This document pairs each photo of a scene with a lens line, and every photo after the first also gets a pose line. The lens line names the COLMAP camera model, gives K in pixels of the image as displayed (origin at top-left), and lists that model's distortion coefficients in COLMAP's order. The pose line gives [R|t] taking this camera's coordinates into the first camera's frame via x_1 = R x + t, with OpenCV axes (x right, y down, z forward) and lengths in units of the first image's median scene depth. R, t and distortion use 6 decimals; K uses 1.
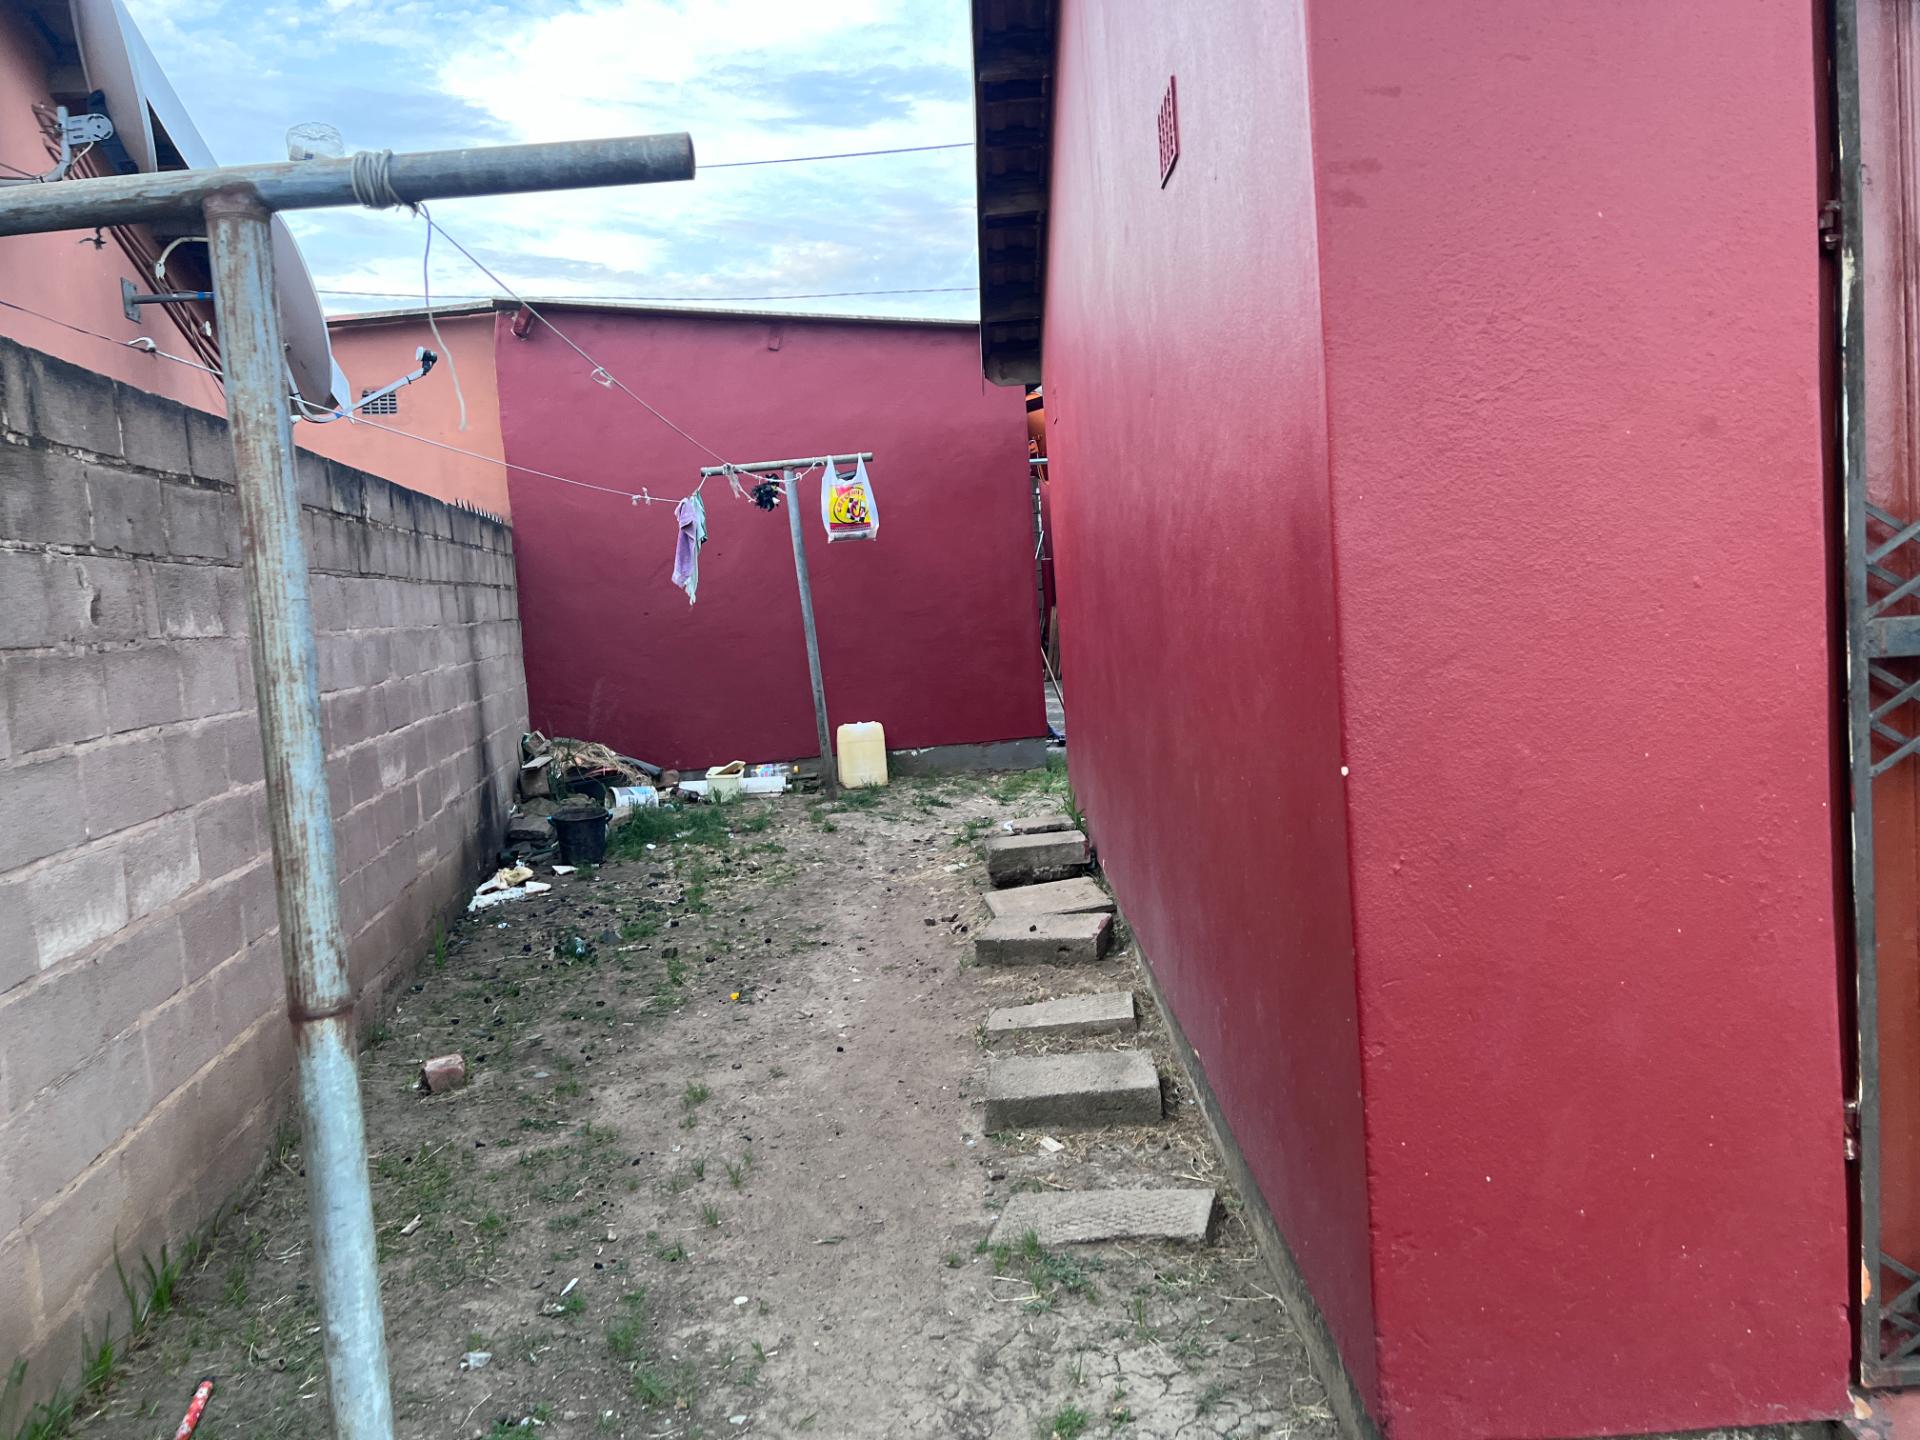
lens RADIAL K [[1444.0, 0, 960.4], [0, 1444.0, 710.1], [0, 0, 1]] dist [0.050227, -0.056147]
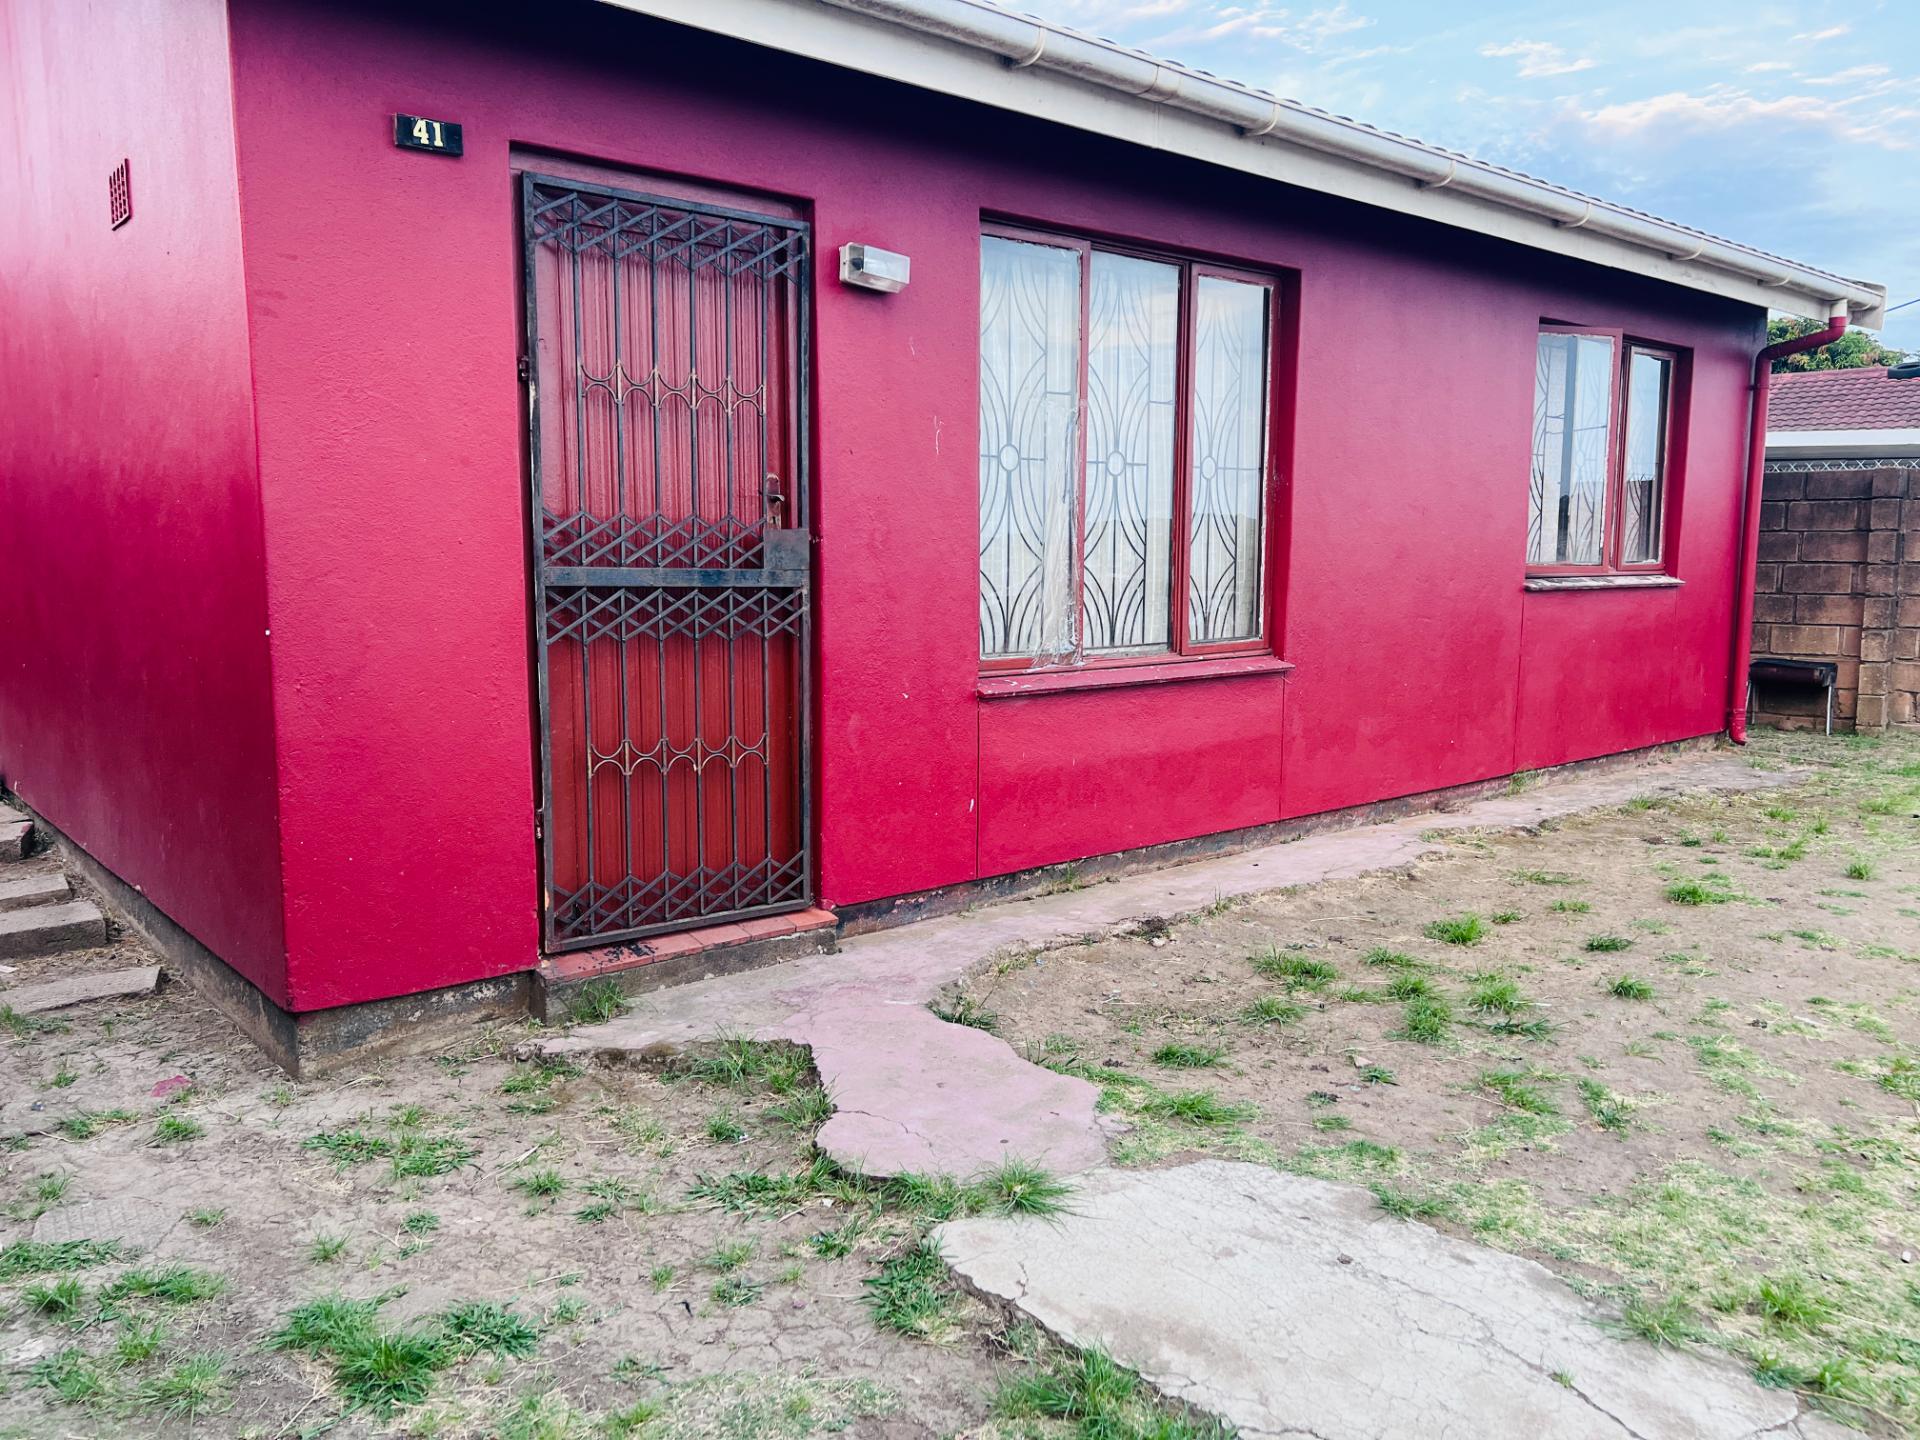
lens RADIAL K [[1444.0, 0, 960.8], [0, 1444.0, 720.7], [0, 0, 1]] dist [0.050227, -0.056147]
pose [[0.755249, -0.006091, 0.655410, -0.249645], [-0.005919, 0.999853, 0.016113, 0.111102], [-0.655411, -0.016049, 0.755102, -0.860246]]
